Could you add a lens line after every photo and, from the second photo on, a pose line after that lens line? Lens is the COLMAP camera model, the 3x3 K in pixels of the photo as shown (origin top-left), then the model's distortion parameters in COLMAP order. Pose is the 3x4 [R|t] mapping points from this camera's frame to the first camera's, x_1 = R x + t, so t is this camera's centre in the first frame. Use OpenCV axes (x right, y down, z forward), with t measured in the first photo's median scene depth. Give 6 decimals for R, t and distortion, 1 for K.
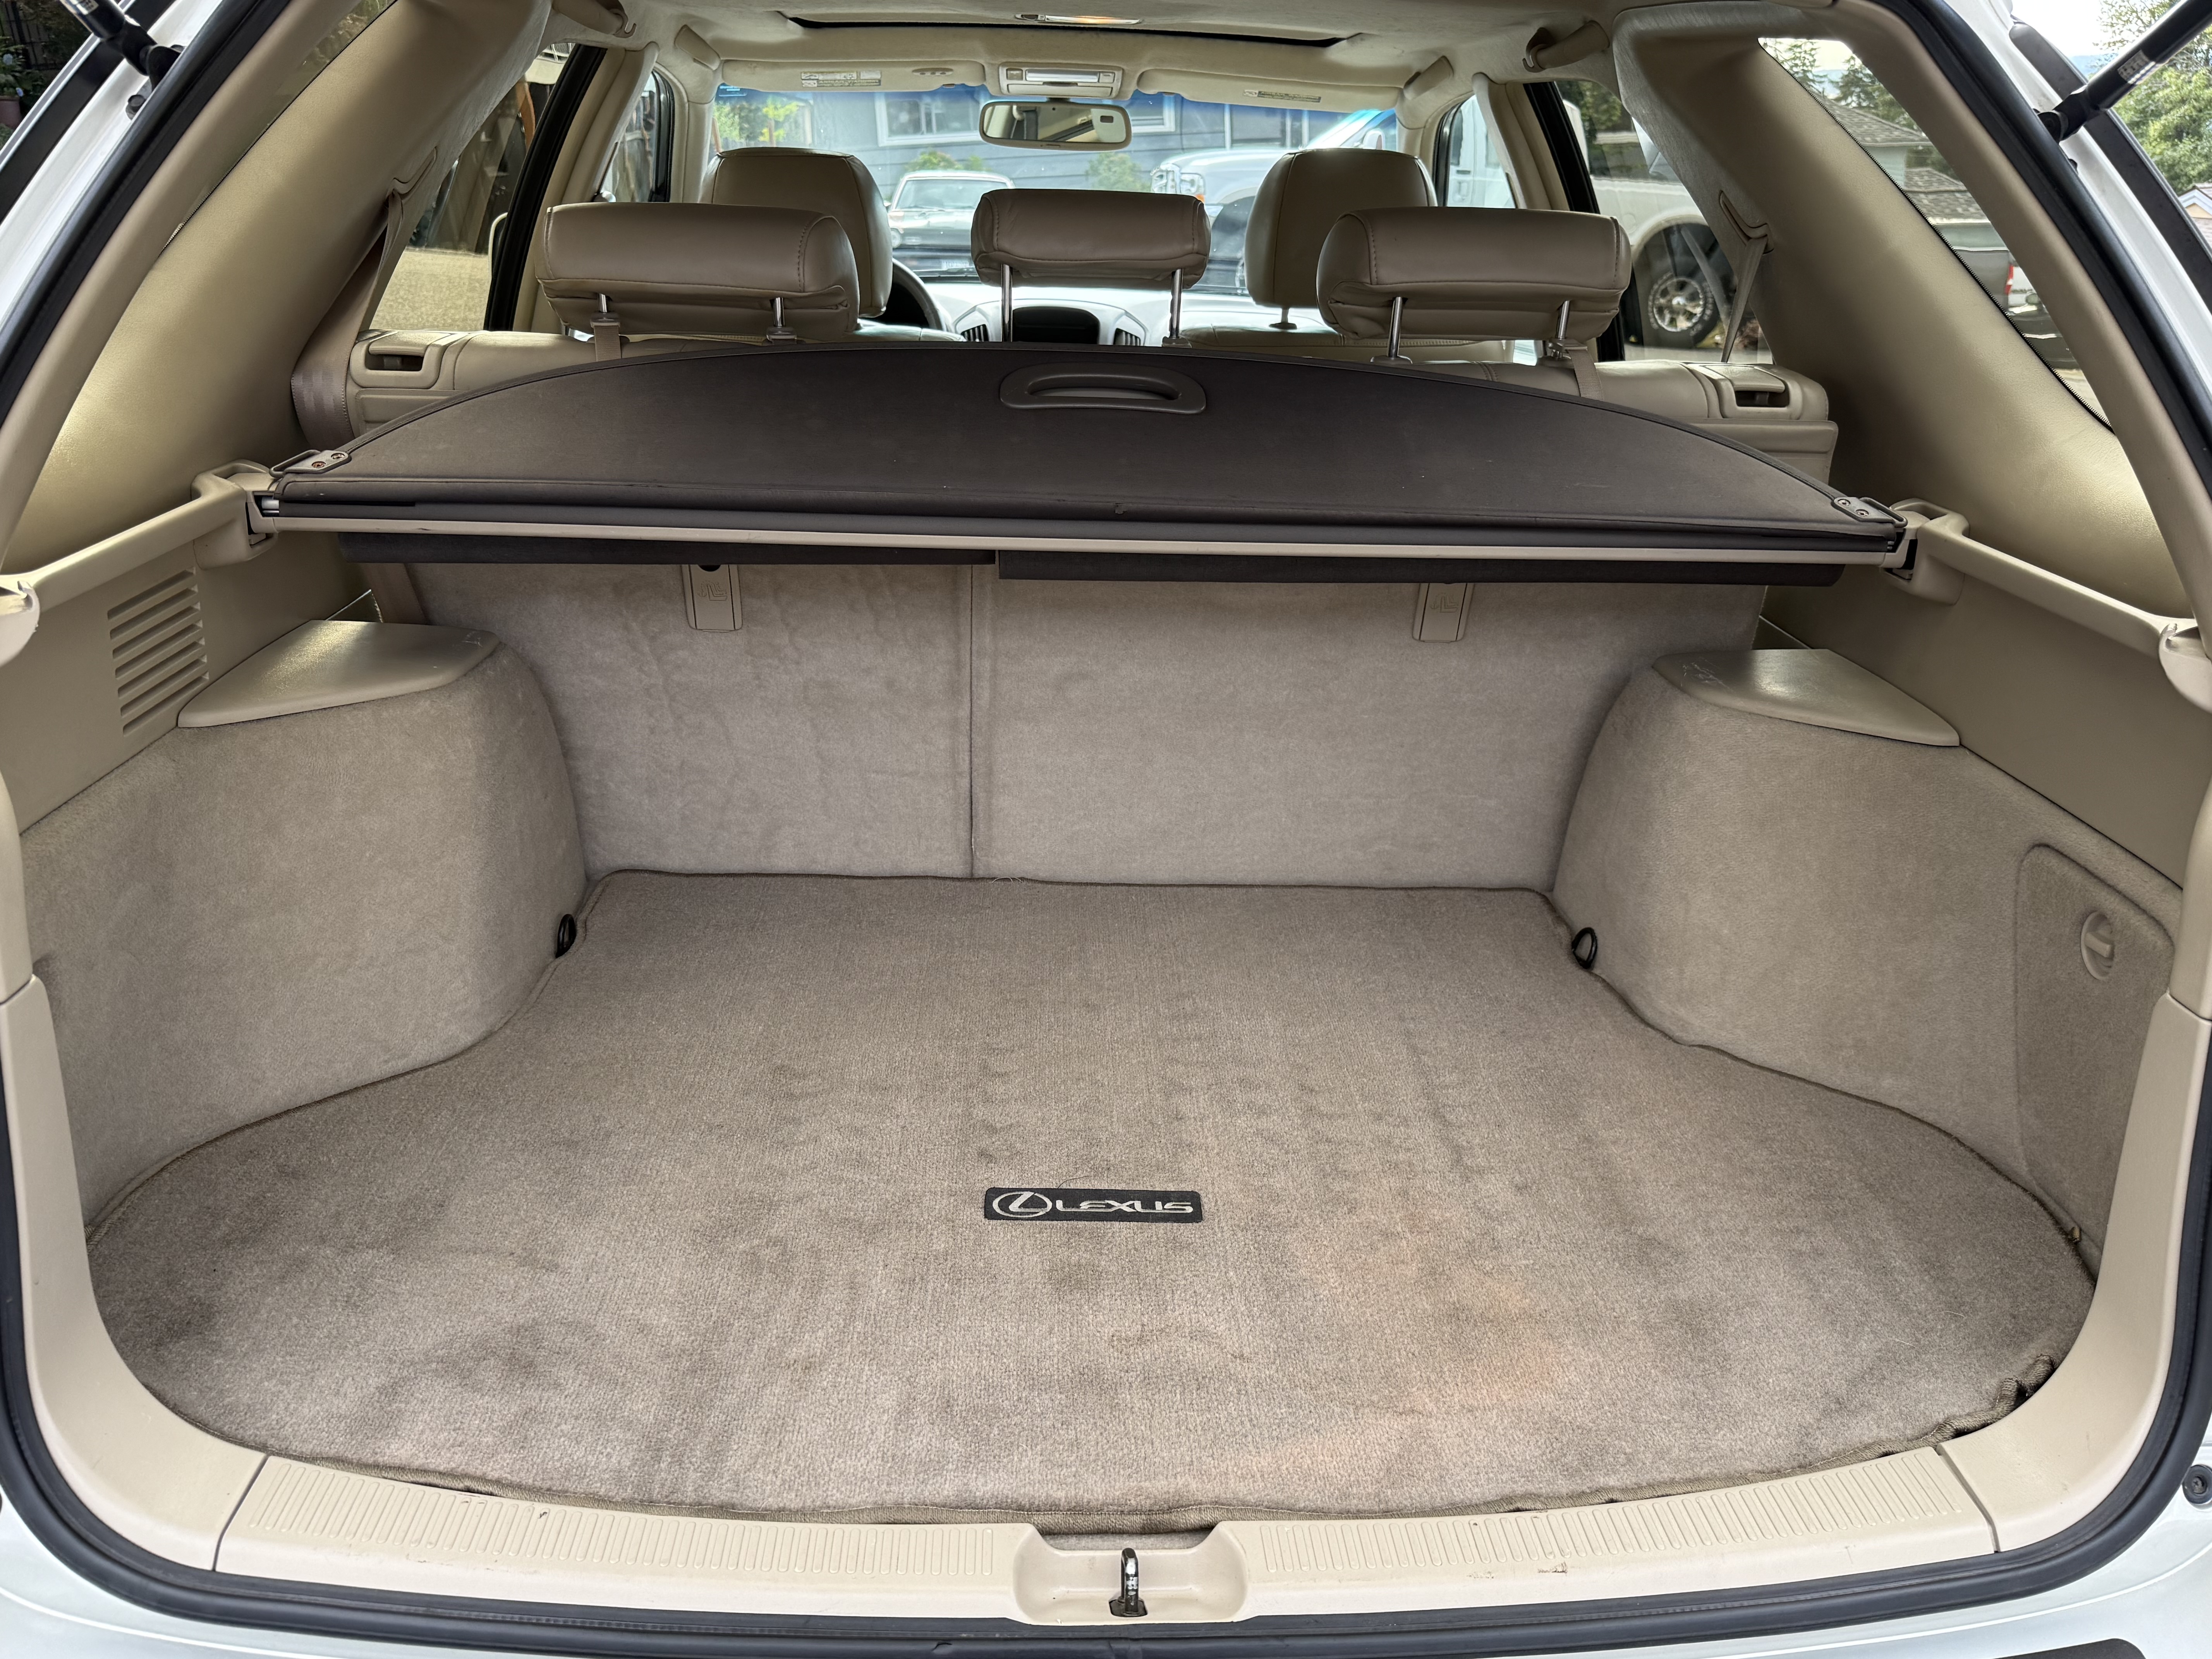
lens RADIAL K [[1696.3, 0, 1107.0], [0, 1696.3, 825.8], [0, 0, 1]] dist [0.083582, -0.125835]
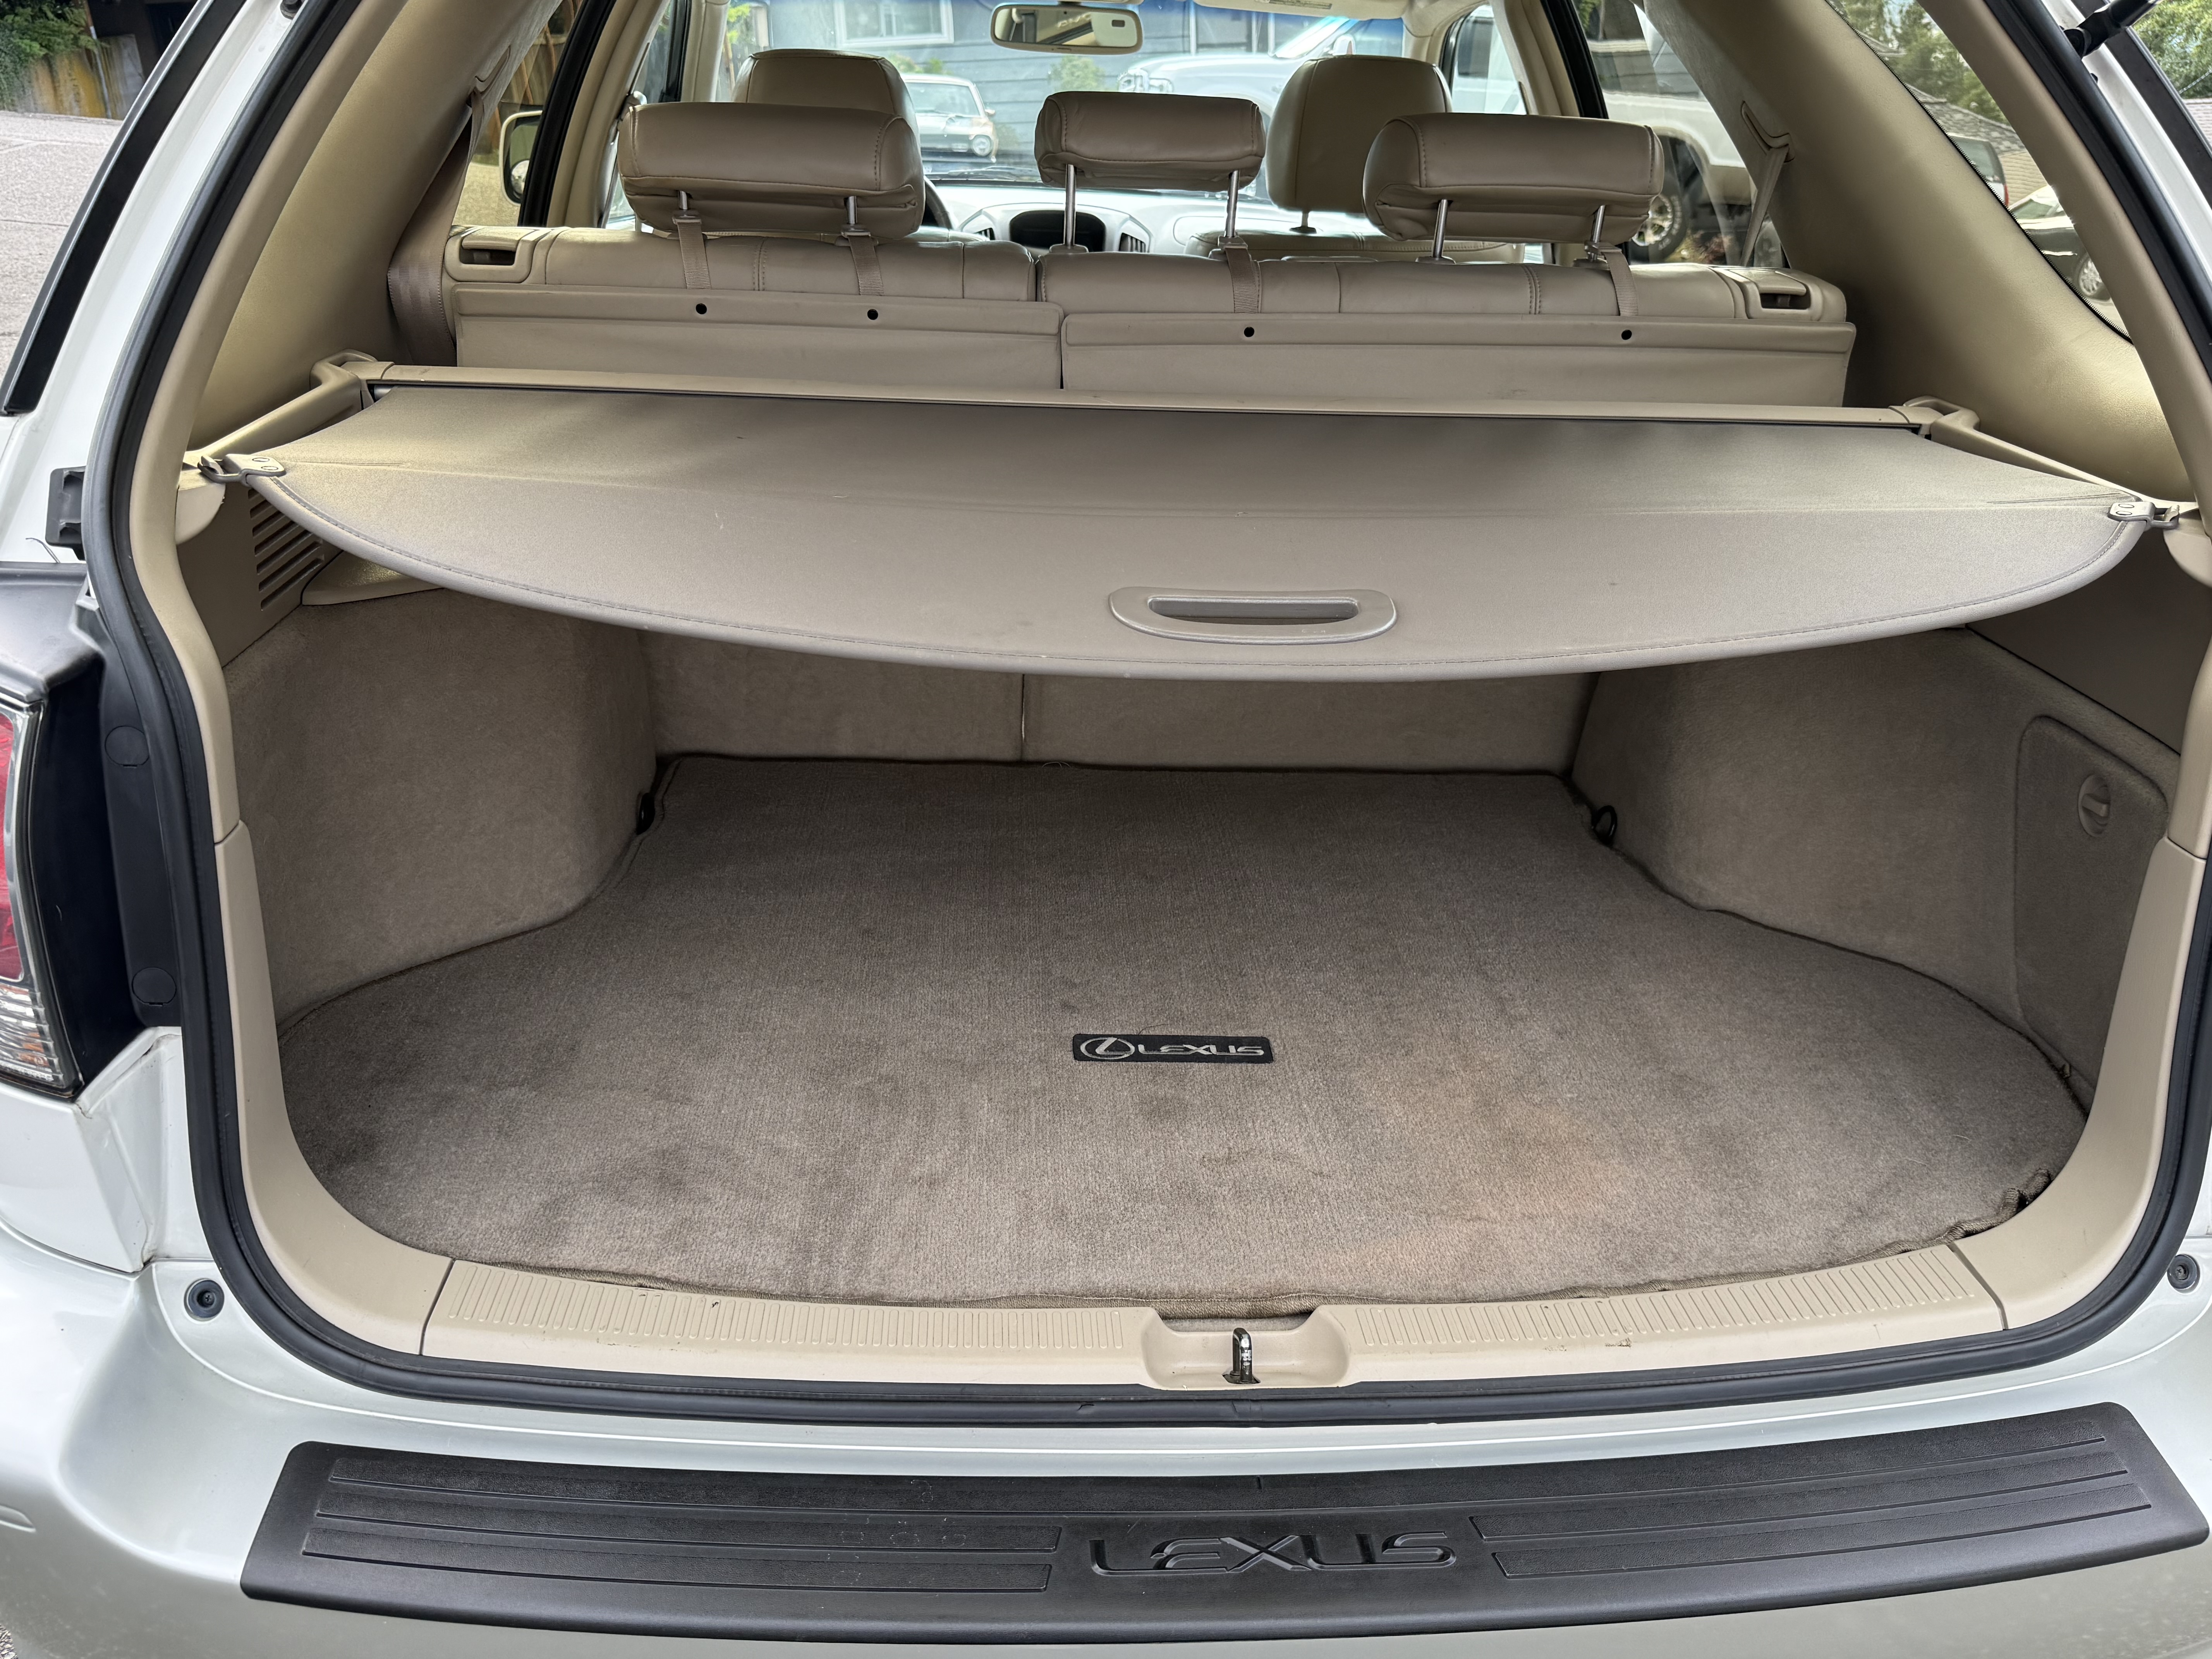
lens RADIAL K [[1696.3, 0, 1107.0], [0, 1696.3, 825.8], [0, 0, 1]] dist [0.083582, -0.125835]
pose [[0.999703, -0.001531, 0.024314, -0.075425], [0.000392, 0.998905, 0.046778, 0.029899], [-0.024359, -0.046755, 0.998609, -0.073889]]
